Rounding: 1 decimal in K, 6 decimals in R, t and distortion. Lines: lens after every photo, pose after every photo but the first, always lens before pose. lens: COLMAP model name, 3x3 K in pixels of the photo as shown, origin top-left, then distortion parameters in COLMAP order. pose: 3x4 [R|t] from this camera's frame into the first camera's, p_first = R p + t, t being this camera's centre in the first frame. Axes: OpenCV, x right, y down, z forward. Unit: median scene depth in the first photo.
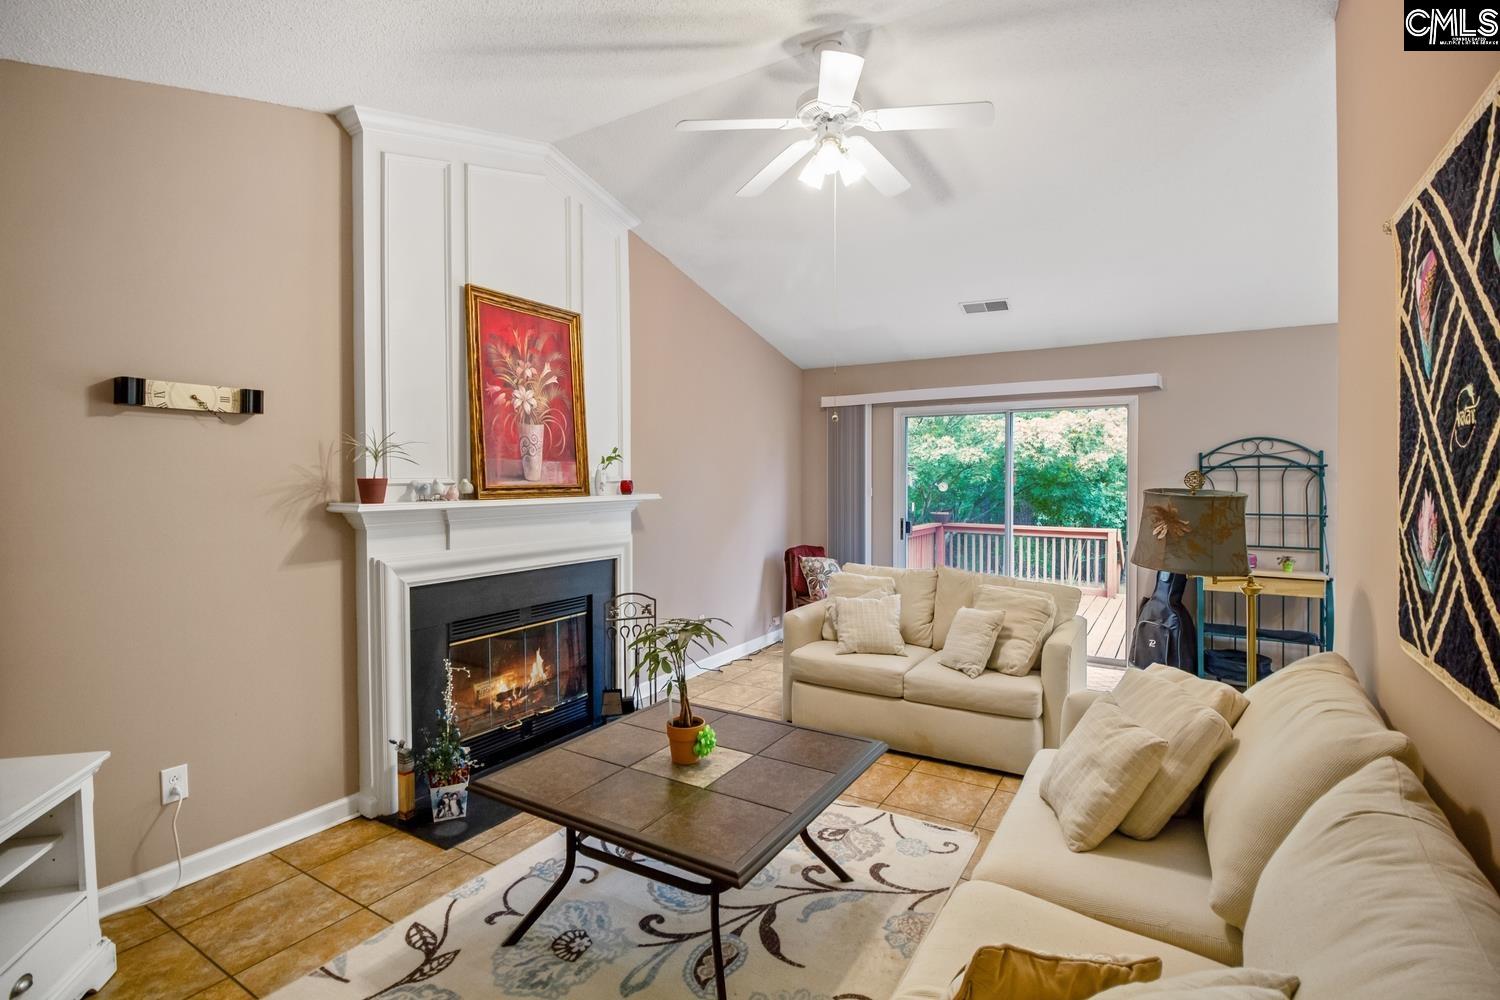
lens RADIAL K [[699.3, 0, 750.4], [0, 699.3, 477.9], [0, 0, 1]] dist [-0.001672, -0.000115]
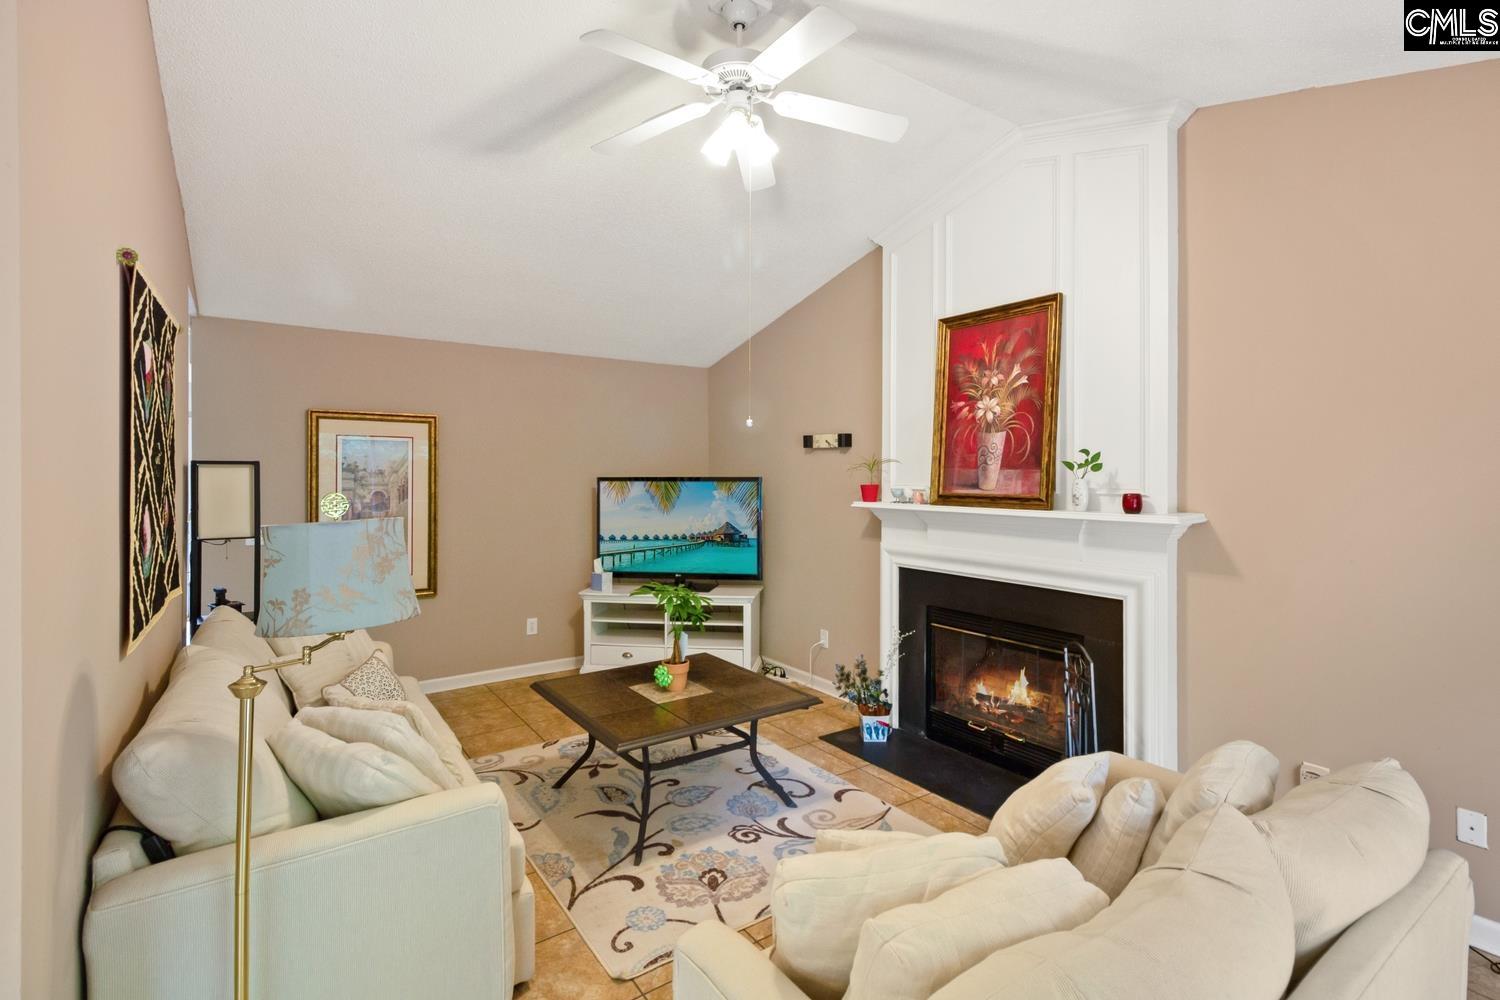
lens RADIAL K [[692.2, 0, 749.7], [0, 692.2, 464.7], [0, 0, 1]] dist [-0.000122, 0.000052]
pose [[-0.393565, -0.012069, -0.919217, 0.741574], [-0.003307, 0.999926, -0.011712, -0.019574], [0.919291, -0.001569, -0.393576, 1.103468]]
